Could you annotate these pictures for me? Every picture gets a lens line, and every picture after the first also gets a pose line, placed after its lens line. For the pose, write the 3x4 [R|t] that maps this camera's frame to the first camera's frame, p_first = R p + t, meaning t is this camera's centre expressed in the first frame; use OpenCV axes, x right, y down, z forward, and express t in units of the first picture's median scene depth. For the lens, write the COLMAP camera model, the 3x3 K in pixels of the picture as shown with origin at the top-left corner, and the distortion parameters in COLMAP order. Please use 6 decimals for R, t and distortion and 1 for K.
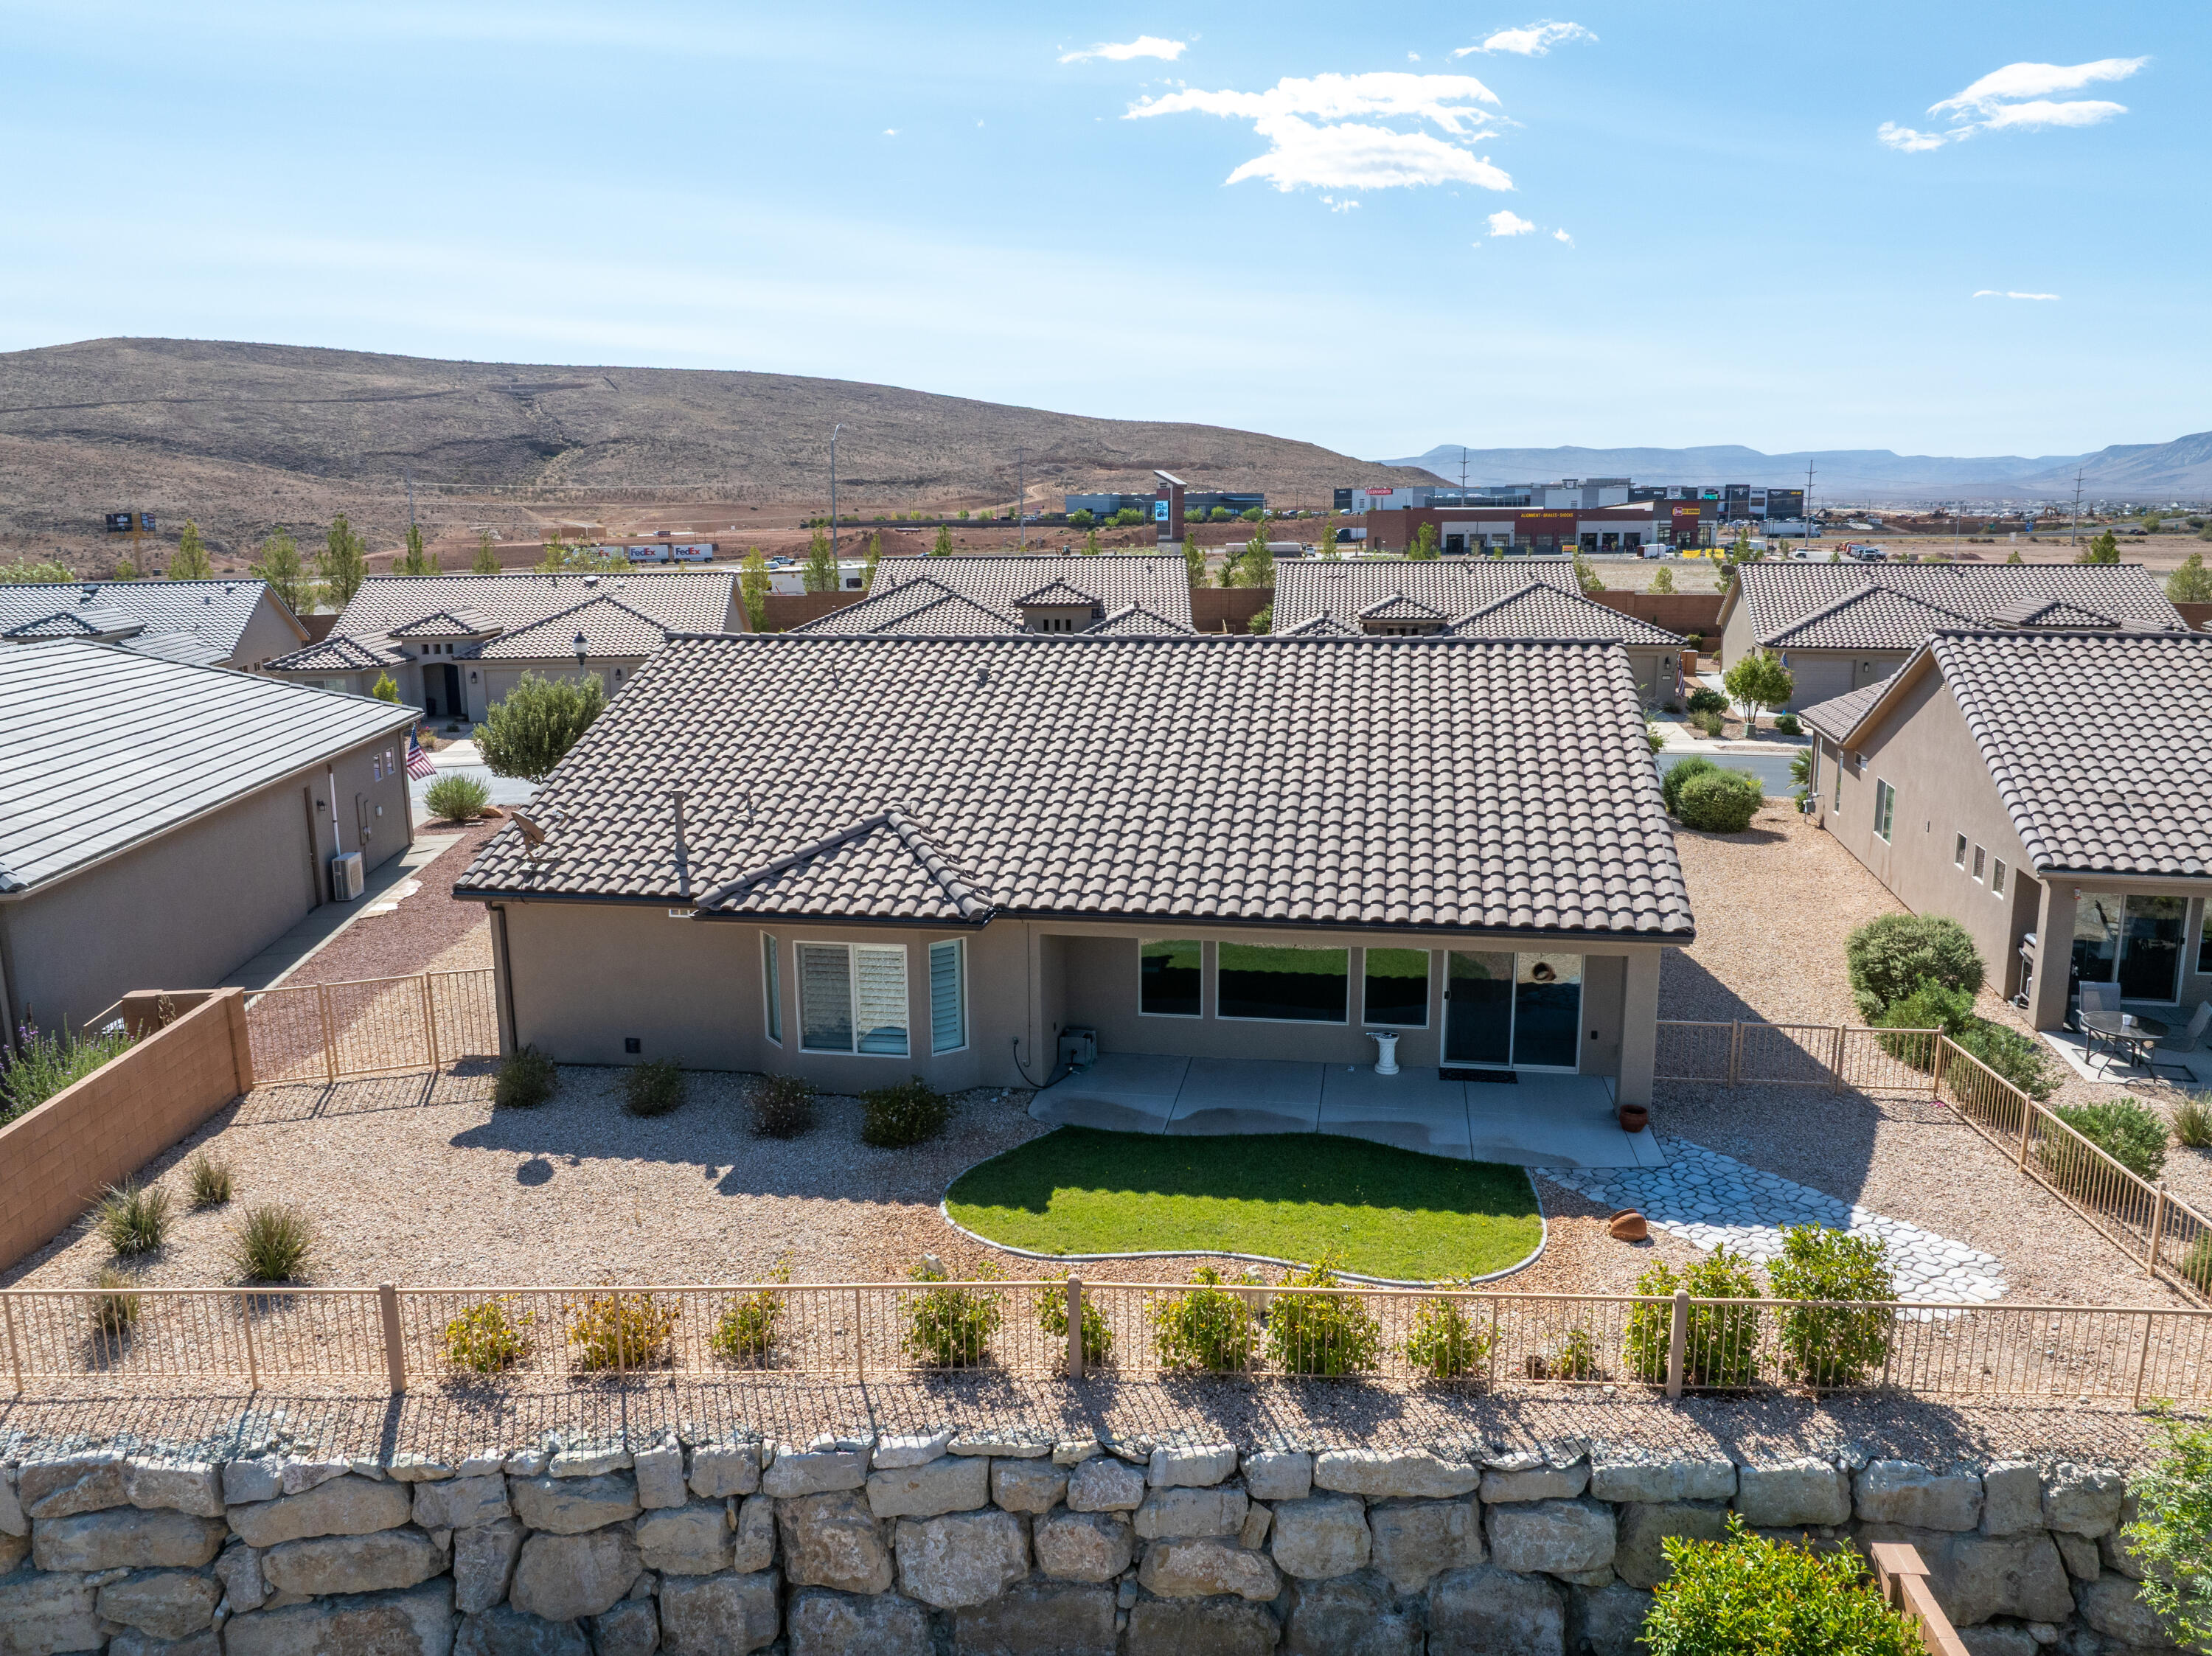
lens RADIAL K [[1555.8, 0, 1101.0], [0, 1555.8, 806.8], [0, 0, 1]] dist [-0.059829, 0.031236]
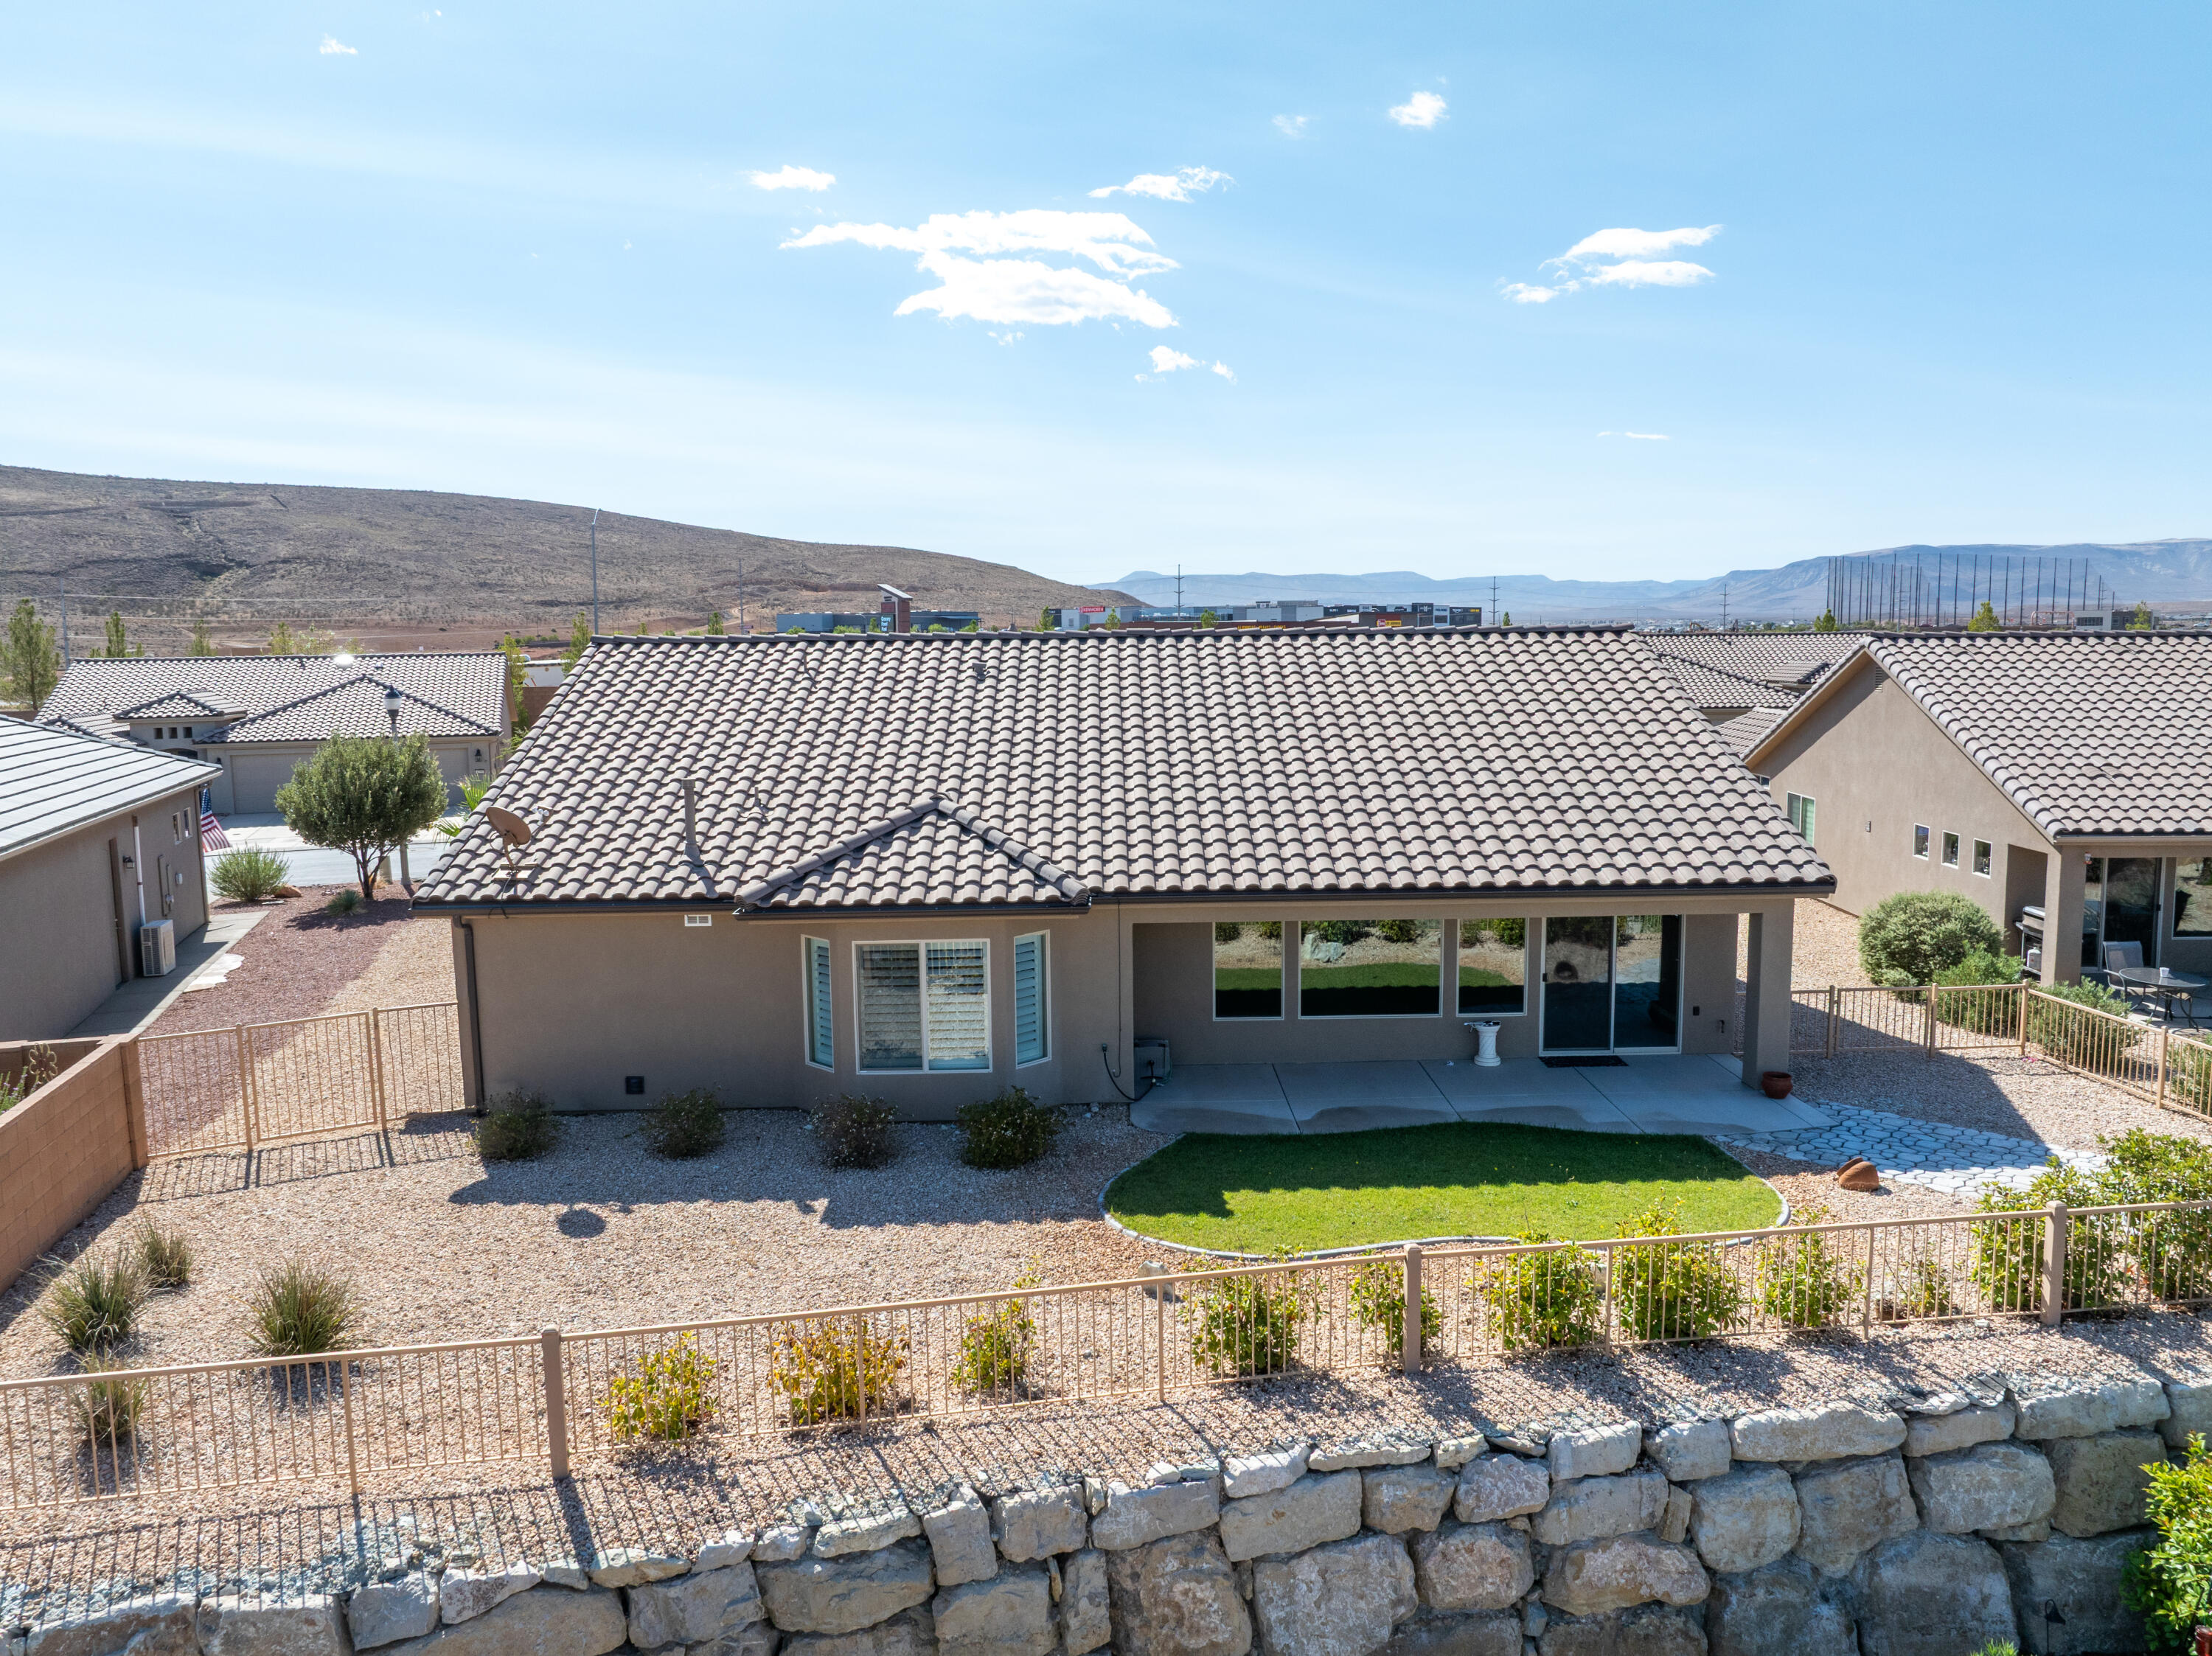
lens RADIAL K [[1555.8, 0, 1104.1], [0, 1555.8, 818.3], [0, 0, 1]] dist [-0.059829, 0.031236]
pose [[0.981966, -0.024721, 0.187434, -0.227192], [0.037859, 0.997045, -0.066840, 0.083421], [-0.185227, 0.072731, 0.980001, 0.132085]]
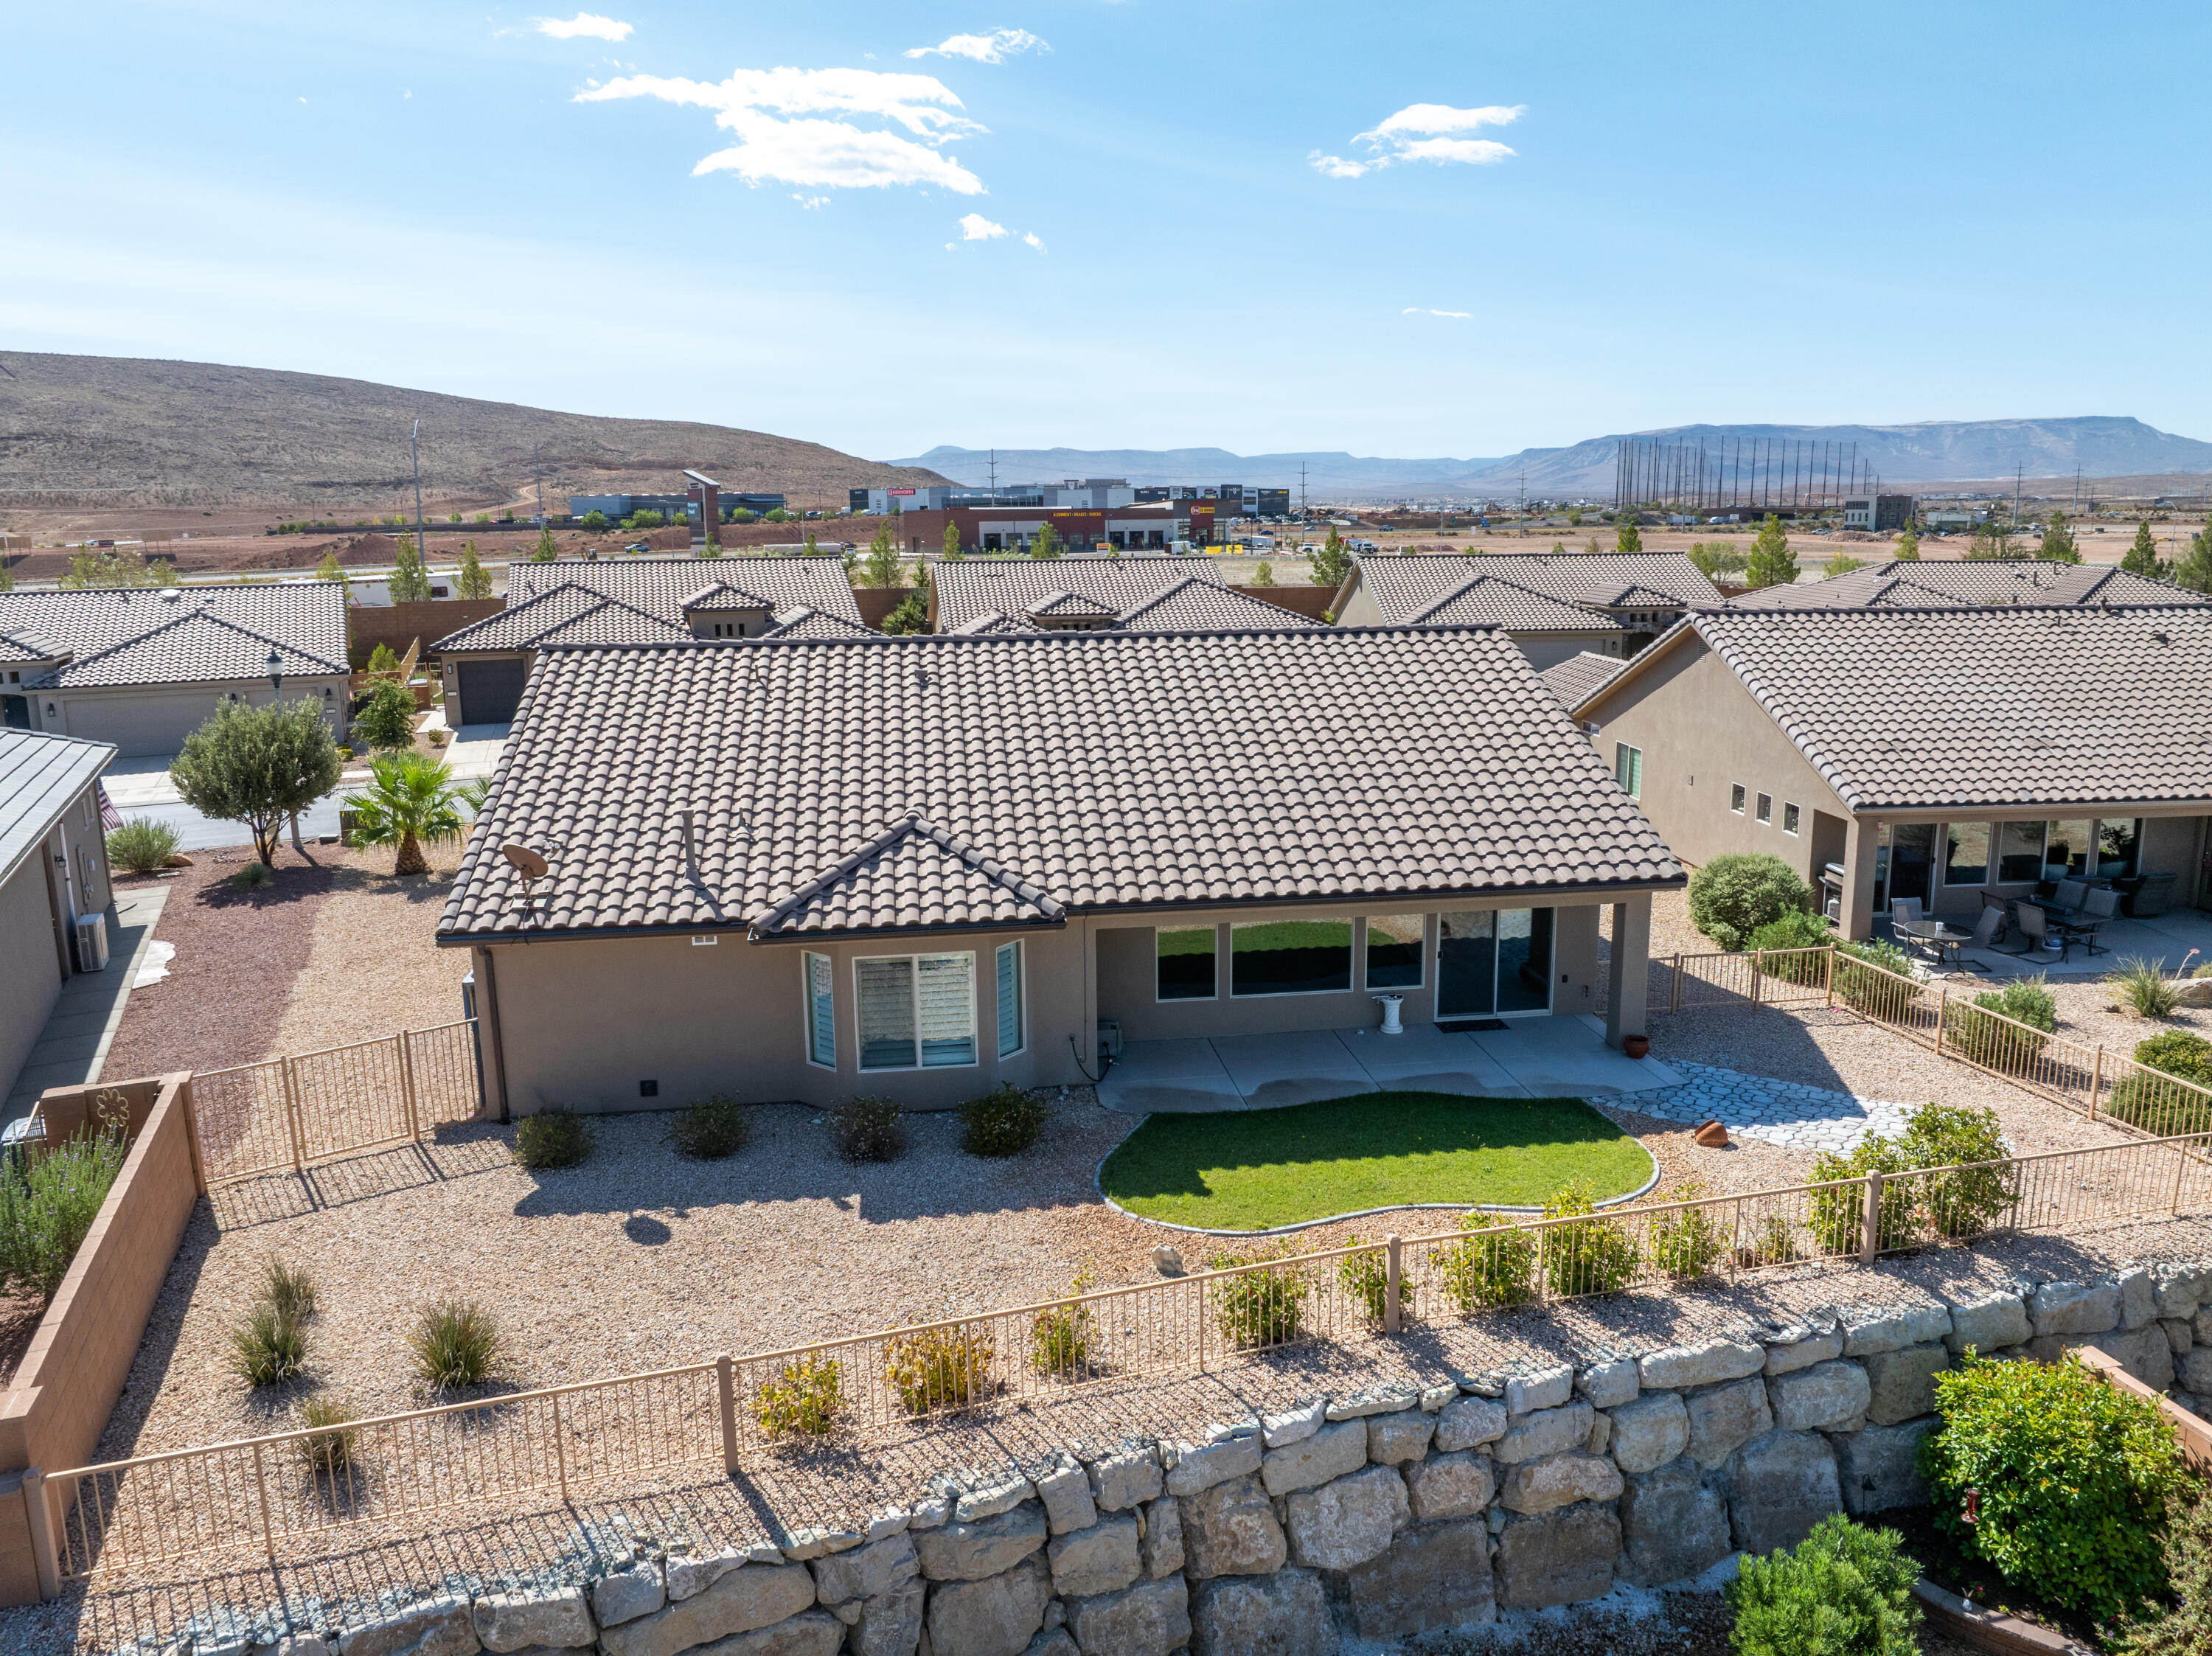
lens RADIAL K [[1555.8, 0, 1103.0], [0, 1555.8, 817.7], [0, 0, 1]] dist [-0.059829, 0.031236]
pose [[0.951638, -0.061818, 0.300938, -0.344005], [0.059865, 0.998083, 0.015716, -0.005826], [-0.301333, 0.003059, 0.953514, 0.038915]]
